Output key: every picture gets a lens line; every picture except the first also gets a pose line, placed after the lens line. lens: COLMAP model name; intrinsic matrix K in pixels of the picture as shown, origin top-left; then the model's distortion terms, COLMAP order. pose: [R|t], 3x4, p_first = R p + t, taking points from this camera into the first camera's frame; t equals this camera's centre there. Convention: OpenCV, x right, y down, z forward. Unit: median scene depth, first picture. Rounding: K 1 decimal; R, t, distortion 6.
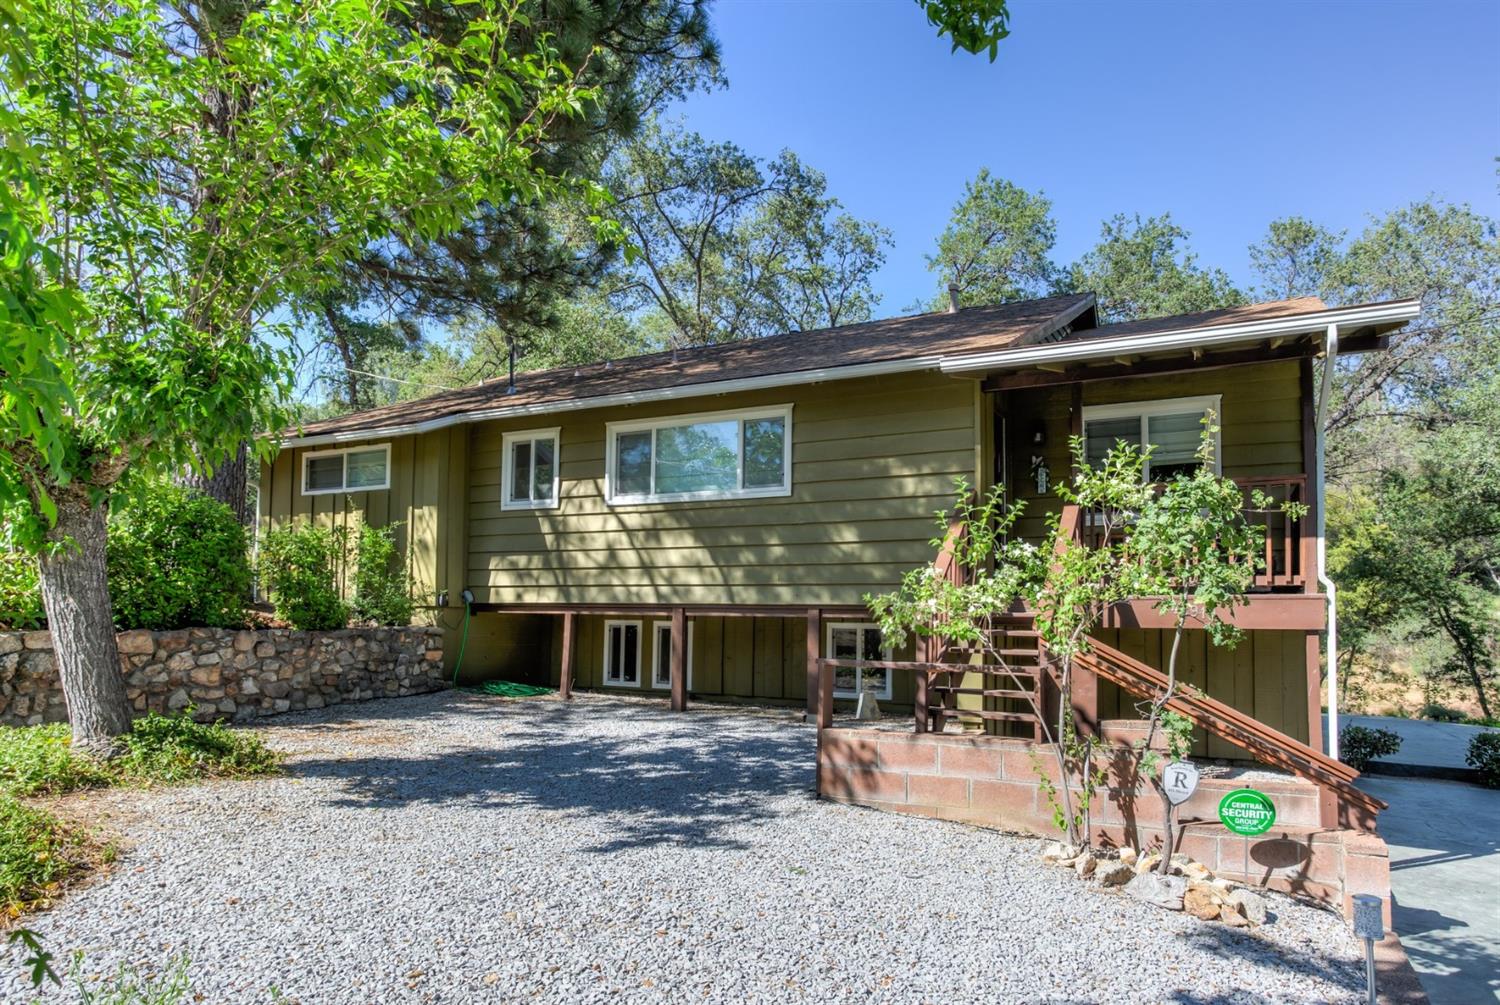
lens RADIAL K [[944.5, 0, 769.8], [0, 944.5, 583.9], [0, 0, 1]] dist [-0.027401, 0.009691]
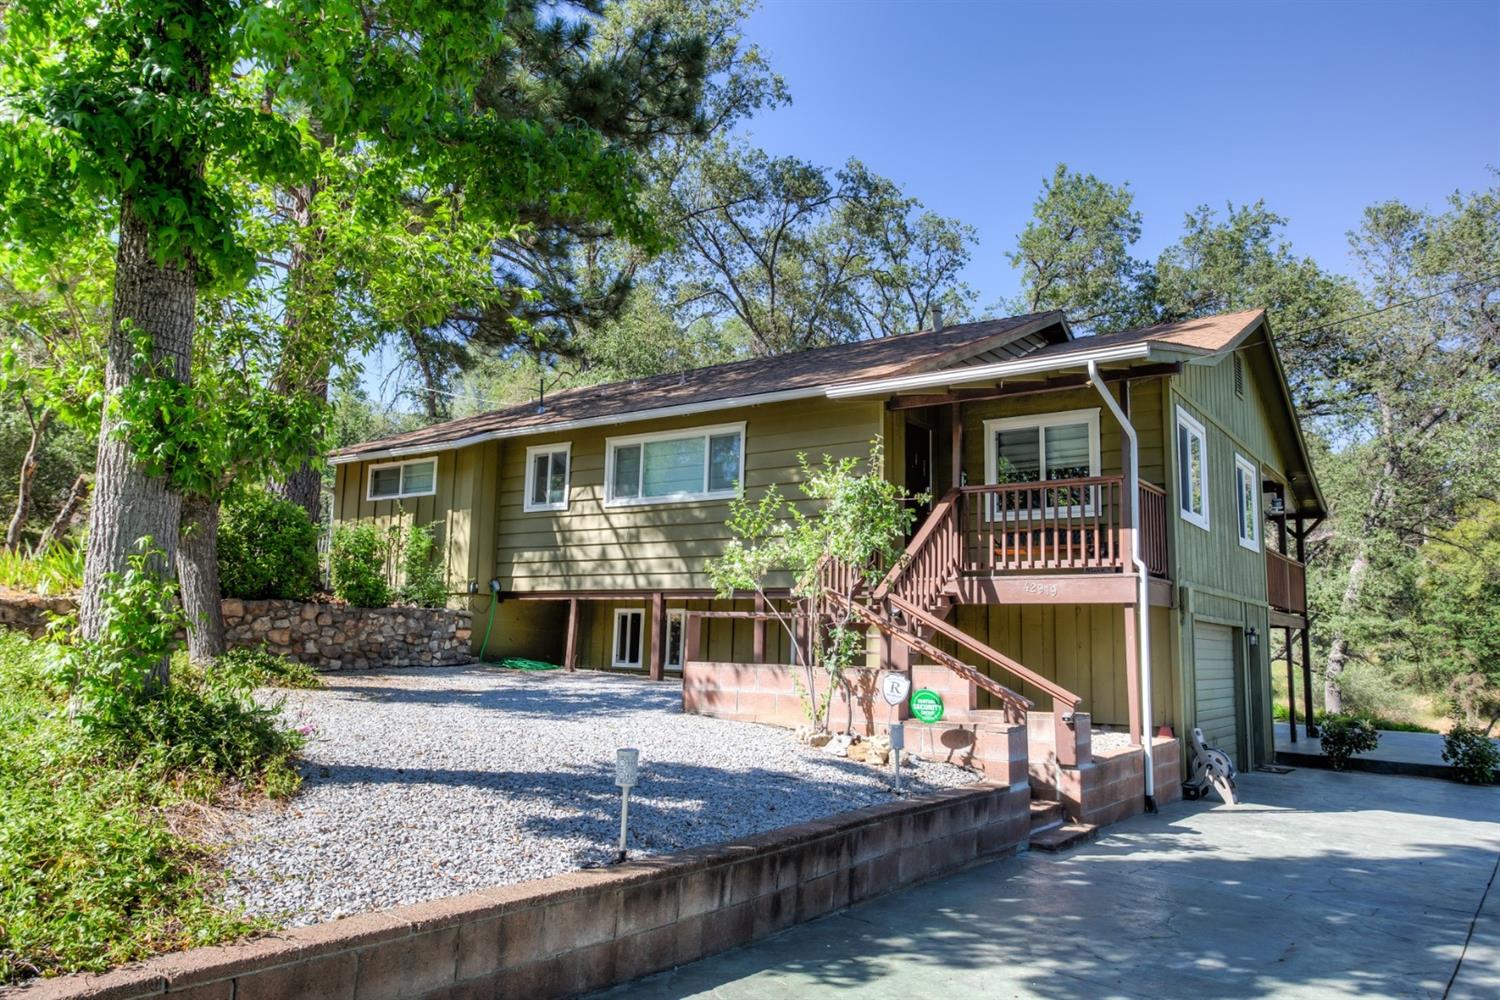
lens RADIAL K [[1086.9, 0, 754.7], [0, 1086.9, 503.5], [0, 0, 1]] dist [-0.008504, -0.001545]
pose [[0.989152, -0.005589, -0.146786, 0.208586], [-0.008416, 0.995478, -0.094614, 0.038651], [0.146651, 0.094823, 0.984633, -0.309326]]
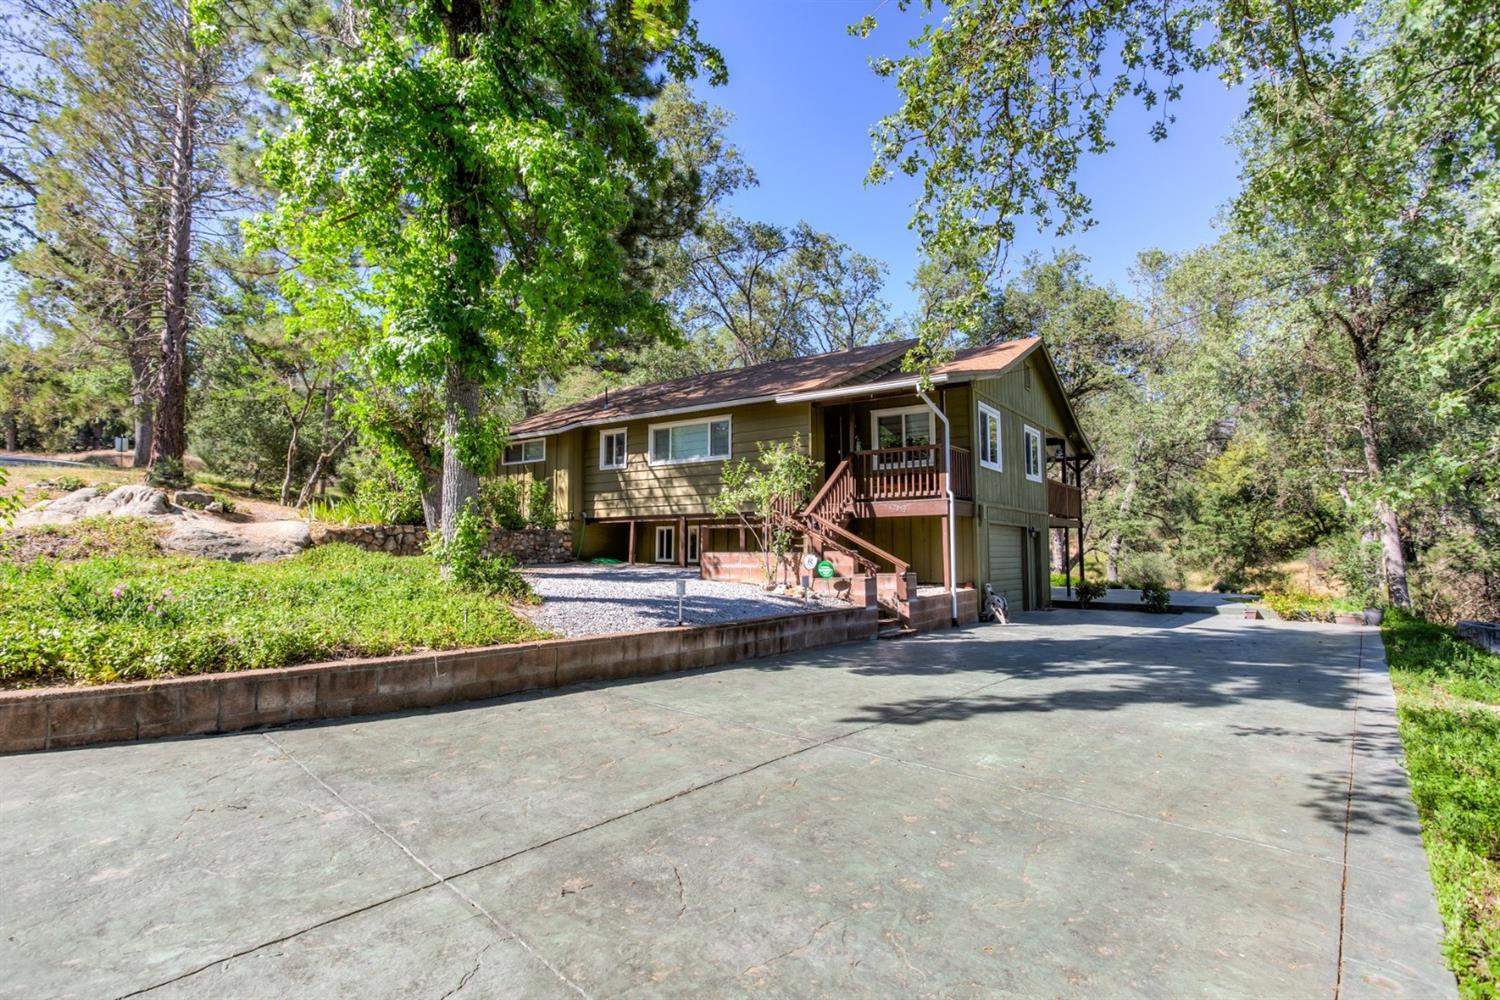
lens RADIAL K [[796.0, 0, 753.2], [0, 796.0, 508.5], [0, 0, 1]] dist [-0.045283, 0.000180]
pose [[0.990139, -0.022163, -0.138324, 0.266292], [0.019347, 0.999578, -0.021669, 0.044420], [0.138746, 0.018780, 0.990150, -0.608327]]
